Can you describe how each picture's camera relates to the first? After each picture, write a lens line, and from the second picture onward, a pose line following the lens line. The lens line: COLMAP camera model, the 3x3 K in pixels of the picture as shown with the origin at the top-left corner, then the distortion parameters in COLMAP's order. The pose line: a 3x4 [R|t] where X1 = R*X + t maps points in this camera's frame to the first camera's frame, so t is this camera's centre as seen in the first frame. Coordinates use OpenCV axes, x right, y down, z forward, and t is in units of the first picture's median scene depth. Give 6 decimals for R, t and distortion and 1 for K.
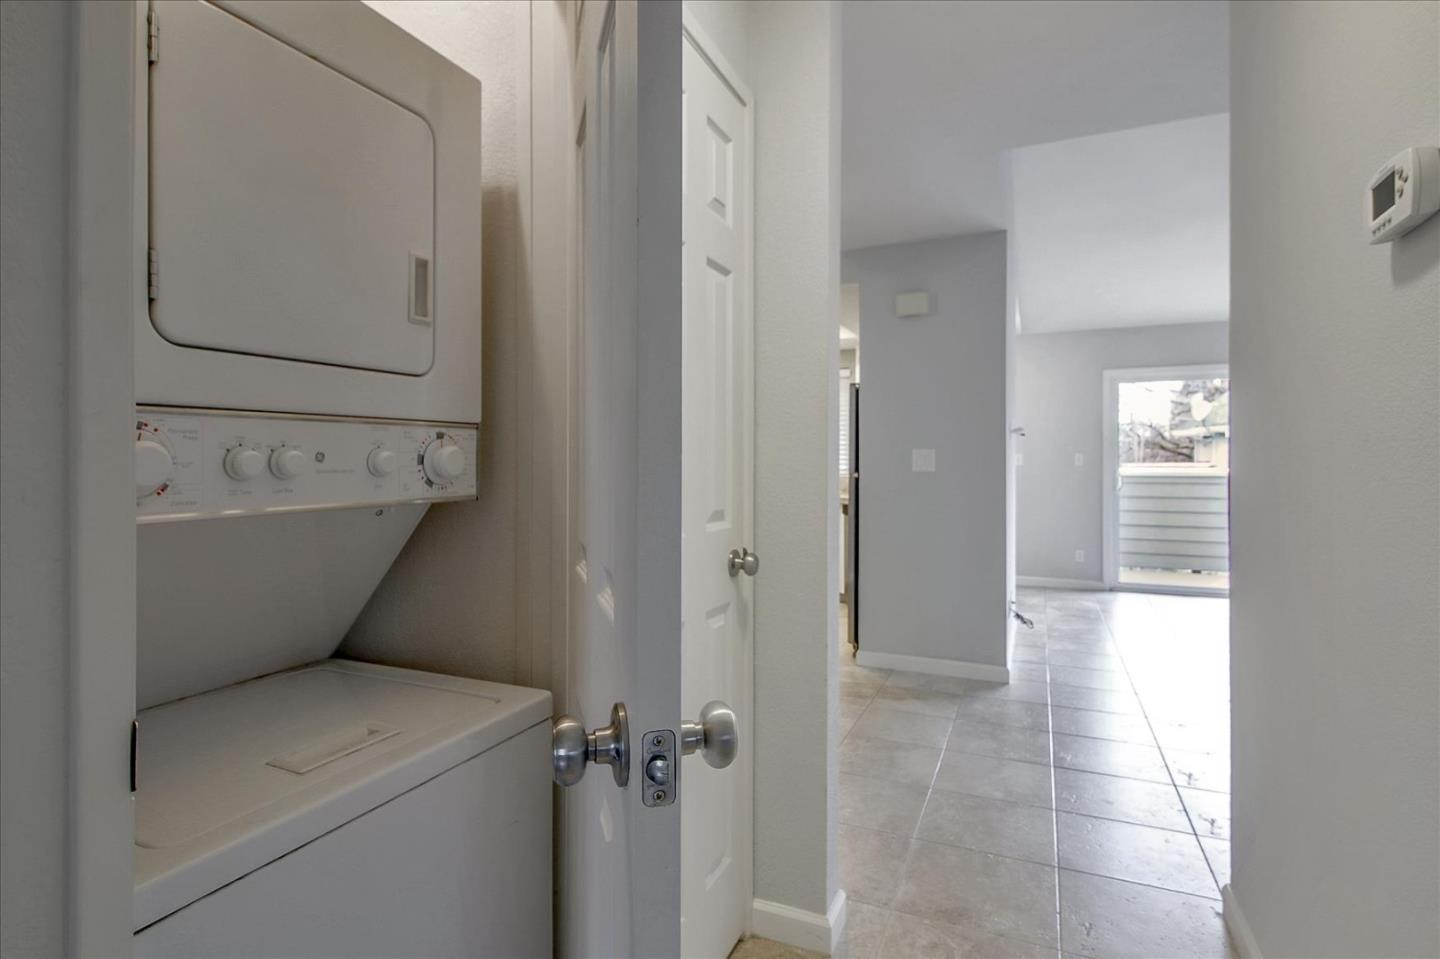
lens RADIAL K [[682.6, 0, 713.5], [0, 682.6, 465.4], [0, 0, 1]] dist [0.026231, -0.013454]
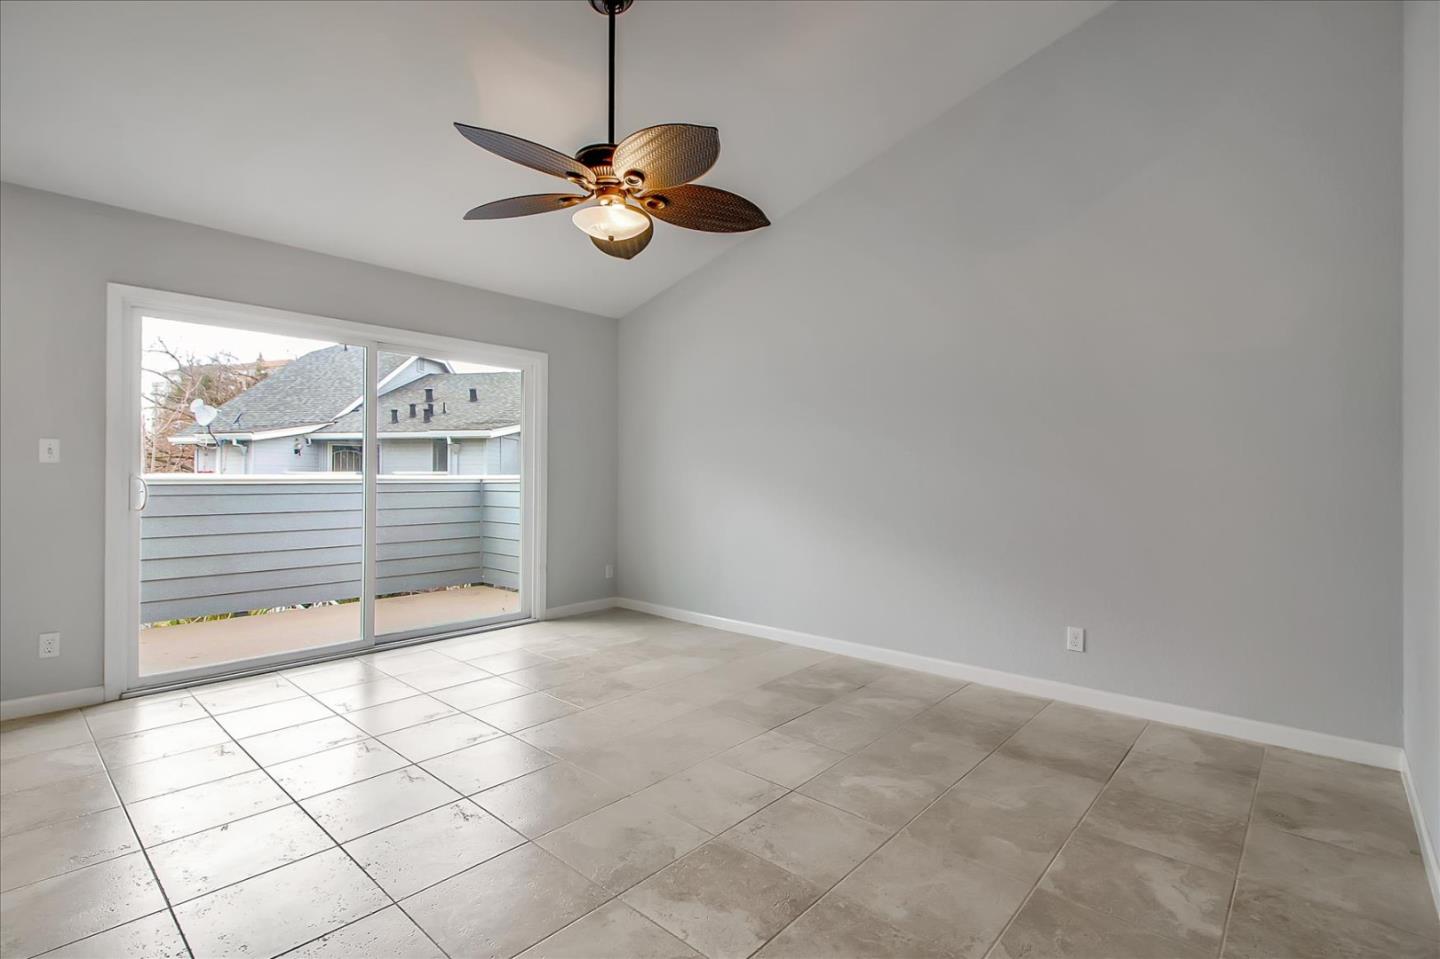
lens RADIAL K [[678.0, 0, 720.0], [0, 678.0, 479.5], [0, 0, 1]] dist [0.014322, -0.000406]
pose [[0.295108, 0.000210, 0.955464, 0.038495], [-0.004608, 0.999989, 0.001204, 0.001760], [-0.955453, -0.004758, 0.295106, 0.074744]]
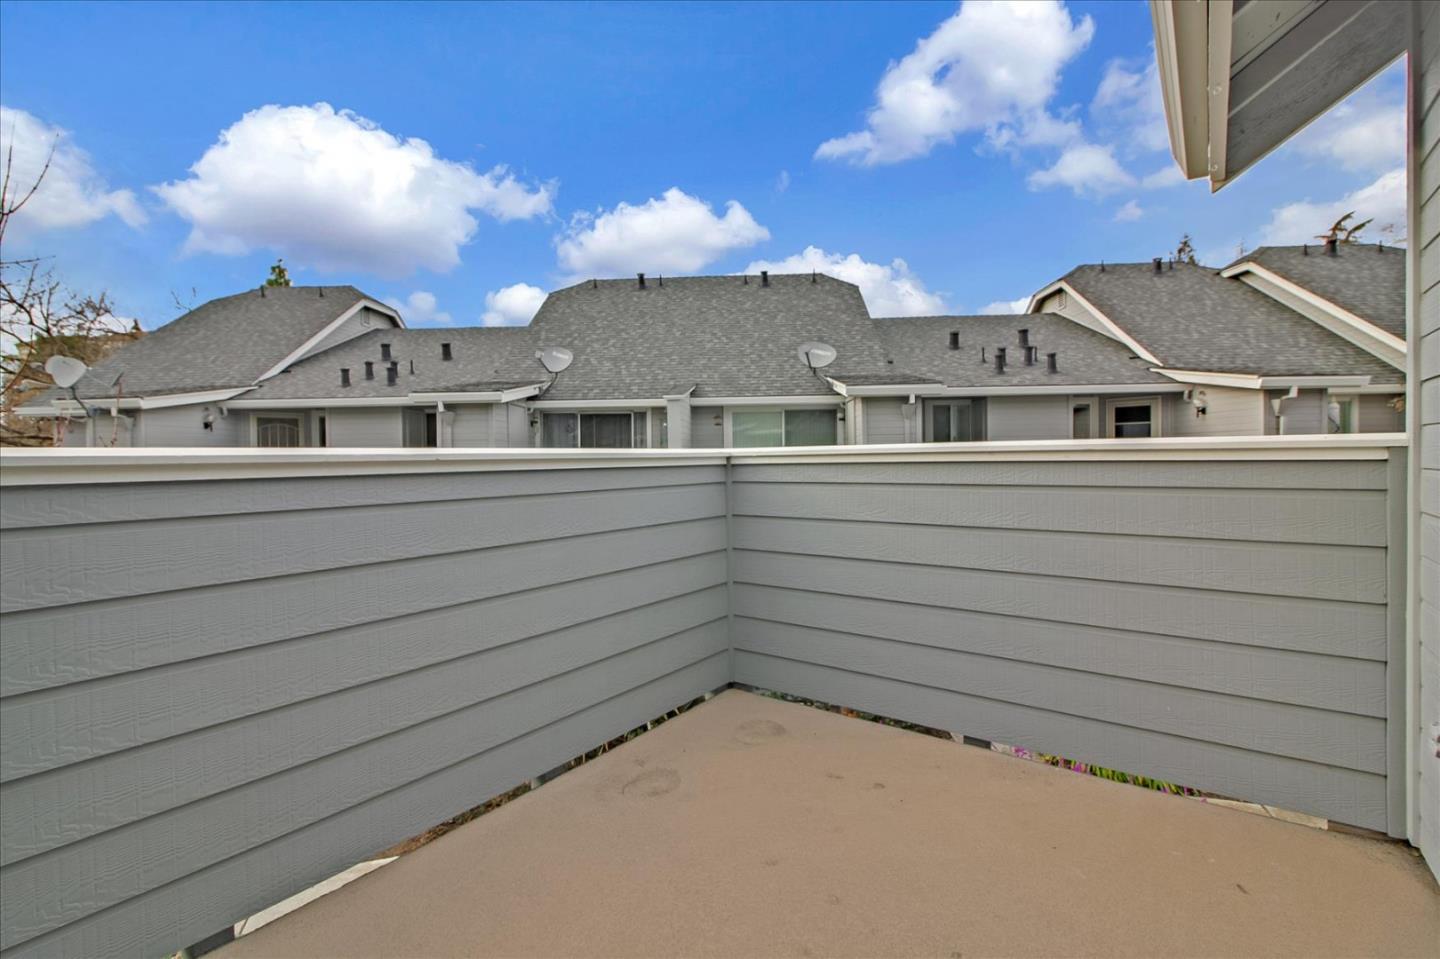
lens RADIAL K [[682.6, 0, 713.5], [0, 682.6, 465.4], [0, 0, 1]] dist [0.026231, -0.013454]
pose [[0.194386, -0.014435, 0.980819, 0.214281], [0.009951, 0.999869, 0.012743, 0.002789], [-0.980875, 0.007283, 0.194505, 0.317383]]
